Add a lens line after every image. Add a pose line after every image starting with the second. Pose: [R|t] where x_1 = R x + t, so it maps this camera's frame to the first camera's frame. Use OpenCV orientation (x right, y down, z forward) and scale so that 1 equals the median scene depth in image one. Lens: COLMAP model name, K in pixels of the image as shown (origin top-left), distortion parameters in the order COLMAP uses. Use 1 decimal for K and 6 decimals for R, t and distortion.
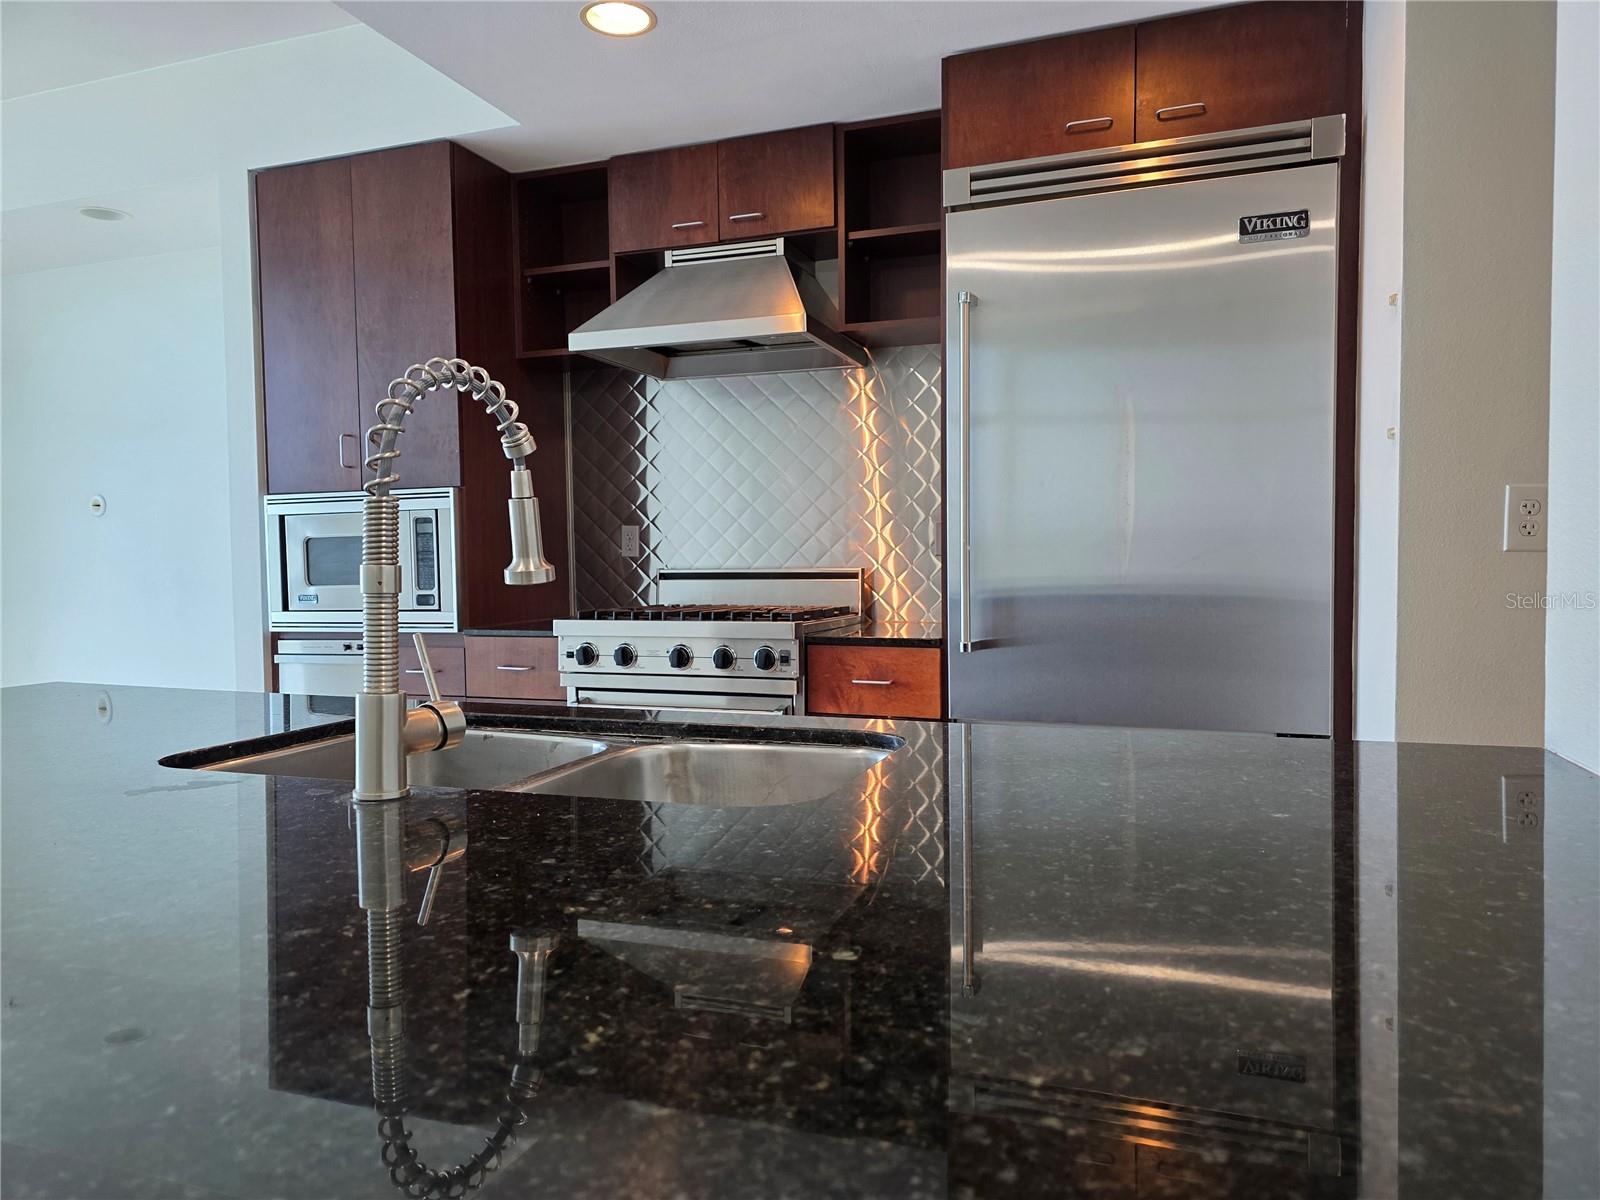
lens RADIAL K [[1072.9, 0, 791.0], [0, 1072.9, 603.3], [0, 0, 1]] dist [0.067967, -0.064226]
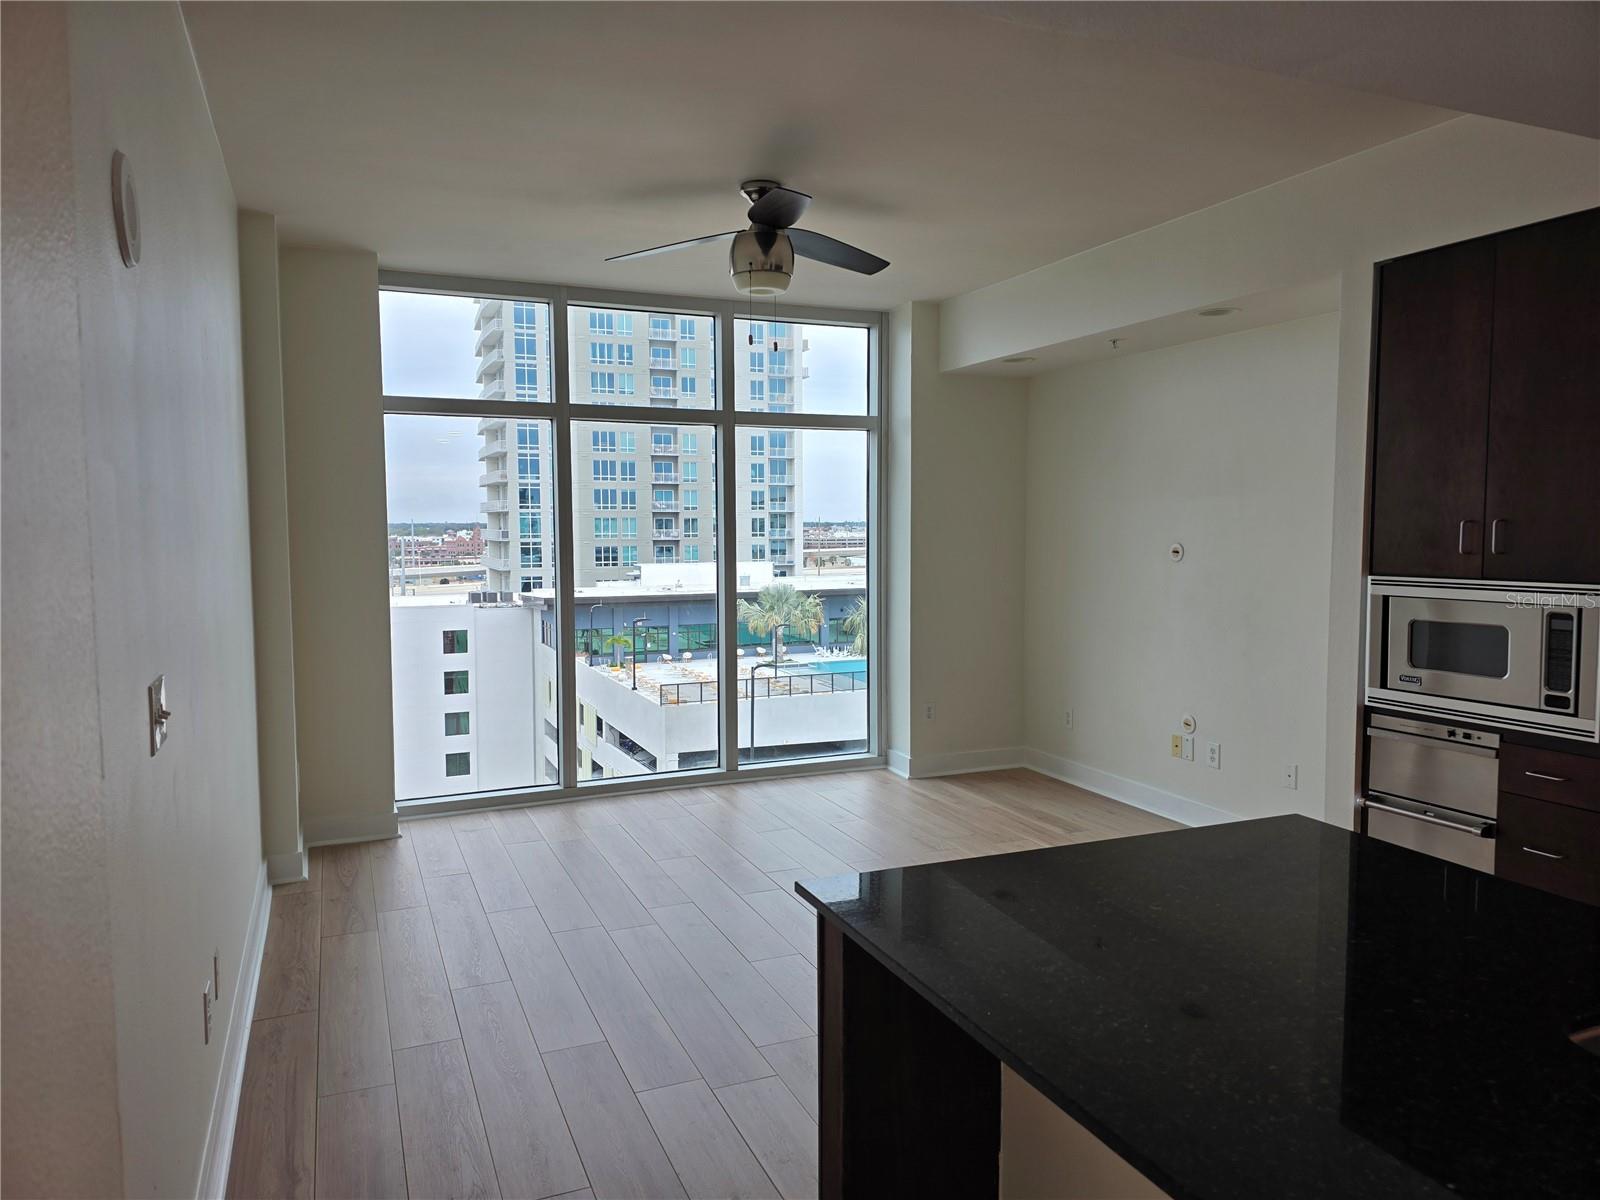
lens RADIAL K [[1072.9, 0, 785.0], [0, 1072.9, 591.6], [0, 0, 1]] dist [0.067967, -0.064226]
pose [[0.684356, 0.055909, -0.727001, -0.116144], [-0.035362, 0.998428, 0.043495, -0.116514], [0.728290, -0.004058, 0.685257, -0.129095]]
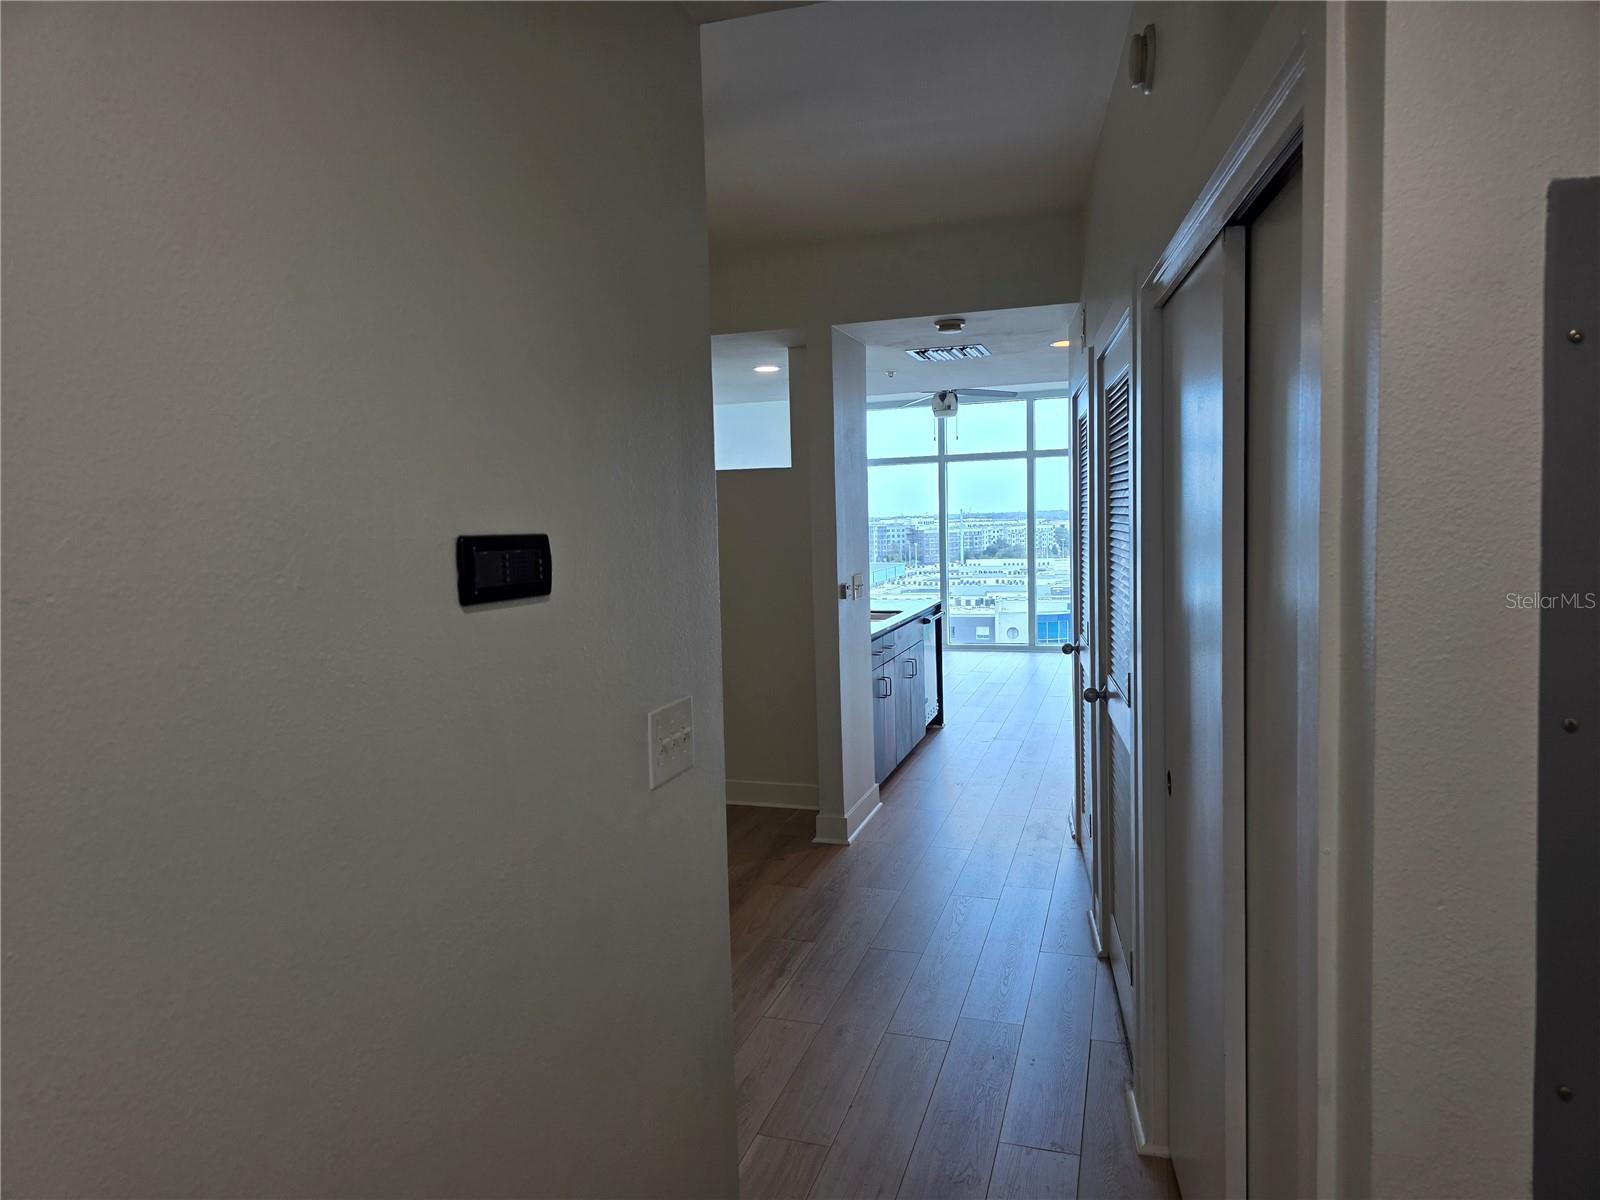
lens RADIAL K [[1072.9, 0, 751.3], [0, 1072.9, 604.5], [0, 0, 1]] dist [0.067967, -0.064226]
pose [[0.011159, 0.089528, -0.995922, 1.889336], [-0.013133, 0.995911, 0.089379, -0.149894], [0.999851, 0.012082, 0.012289, 0.136172]]
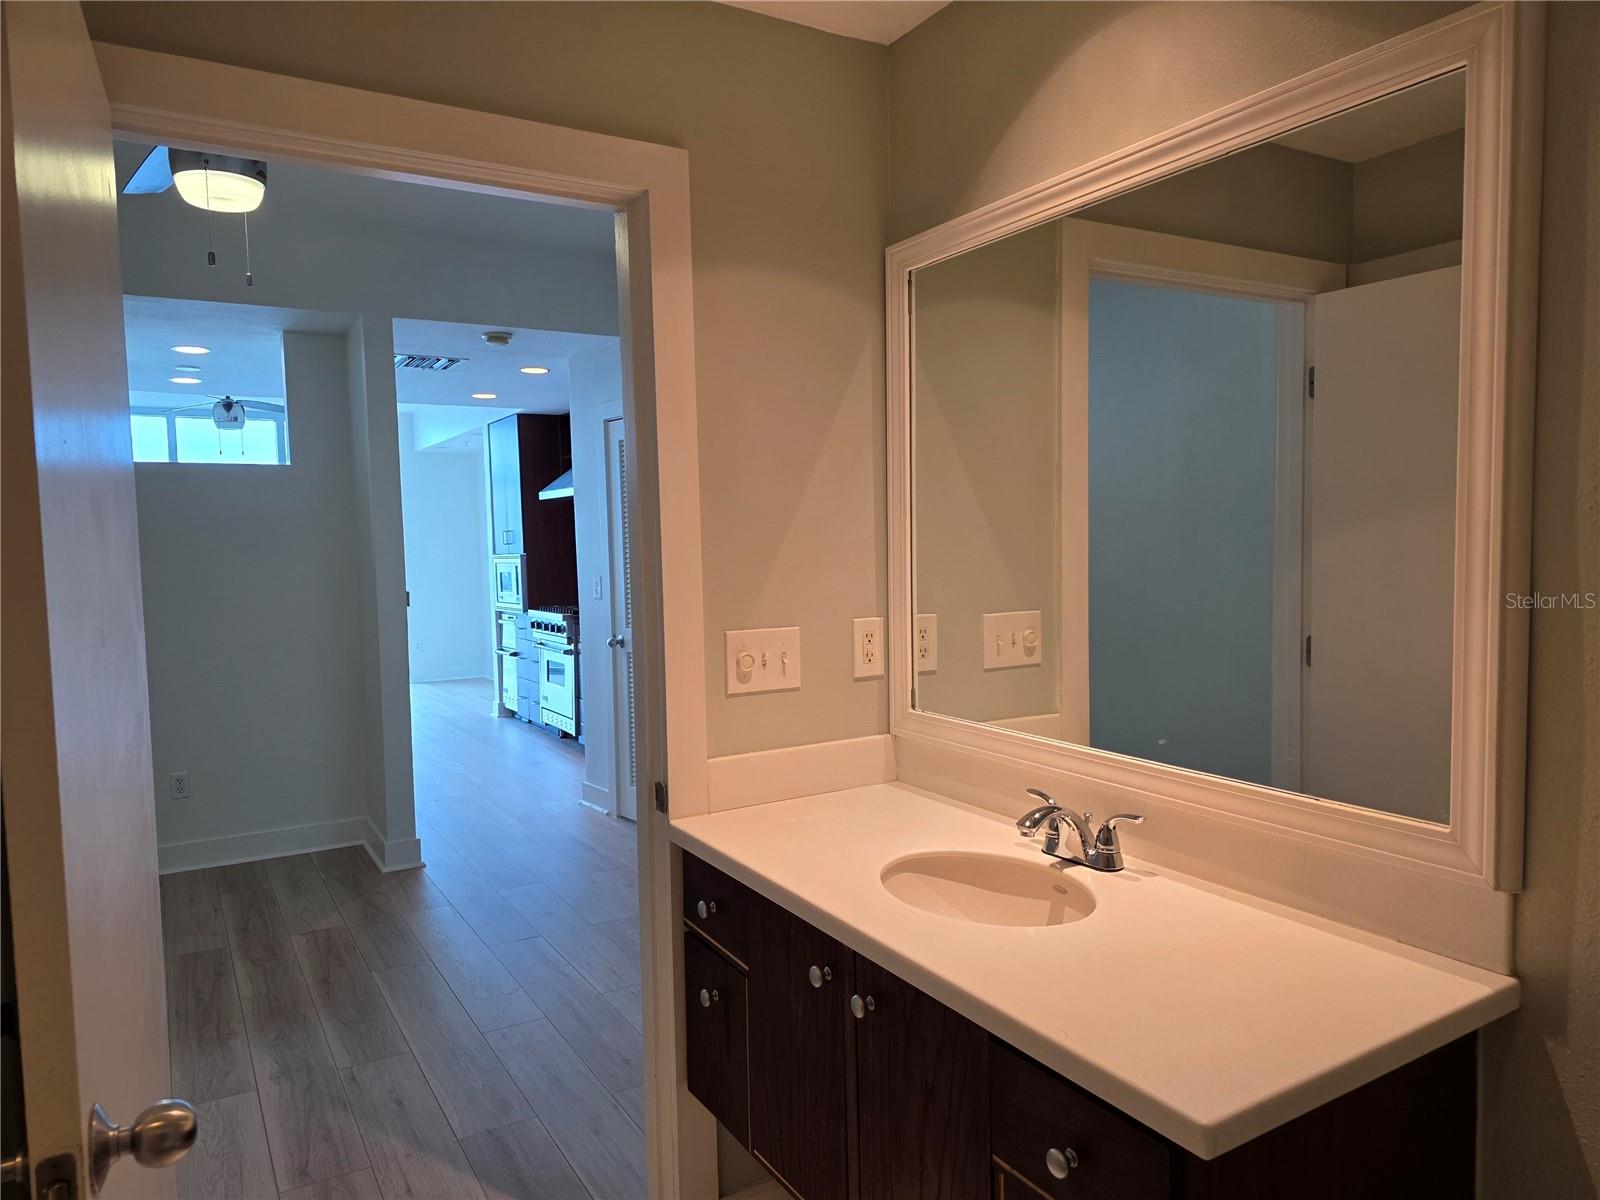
lens RADIAL K [[1072.9, 0, 787.8], [0, 1072.9, 604.2], [0, 0, 1]] dist [0.067967, -0.064226]
pose [[0.773566, 0.030752, -0.632969, 1.692503], [-0.013403, 0.999392, 0.032175, -0.080368], [0.633574, -0.016406, 0.773508, -0.503398]]
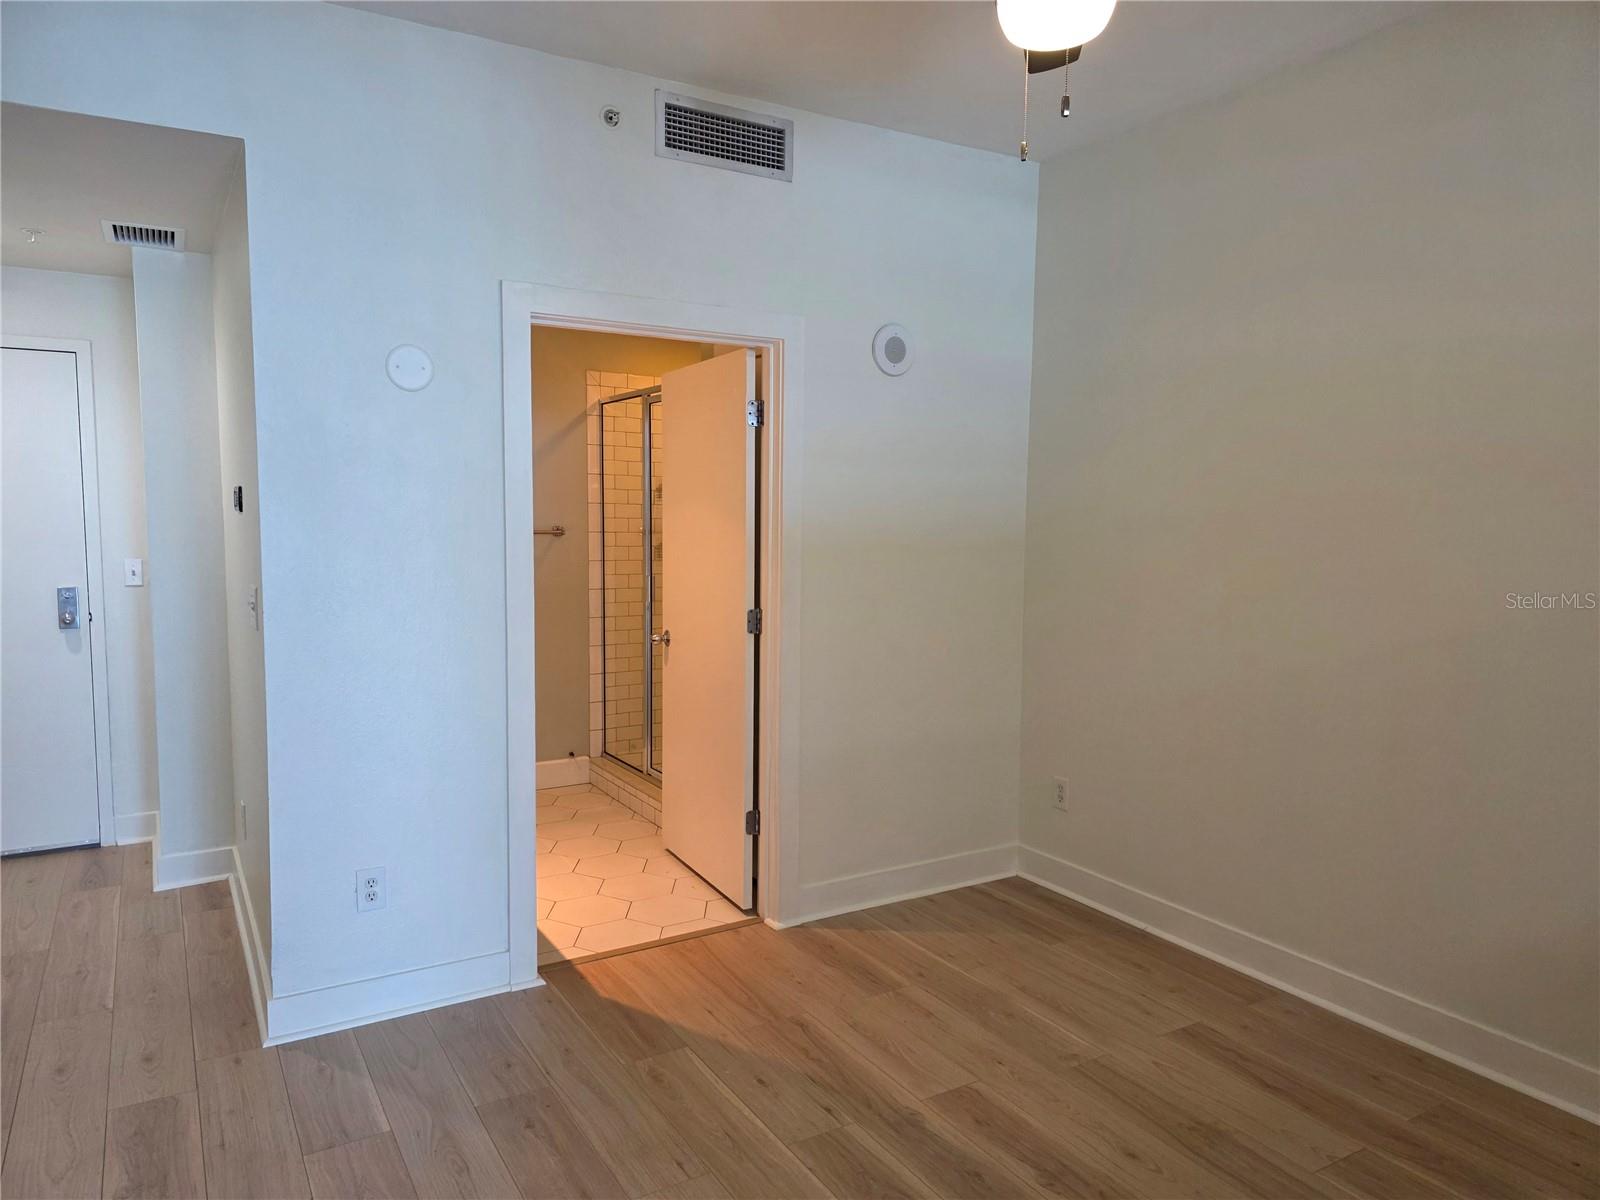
lens RADIAL K [[1072.9, 0, 780.4], [0, 1072.9, 605.6], [0, 0, 1]] dist [0.067967, -0.064226]
pose [[-0.771796, -0.052245, 0.633720, 0.432814], [0.026837, 0.993055, 0.114553, -0.129172], [-0.635303, 0.105419, -0.765034, 0.531648]]
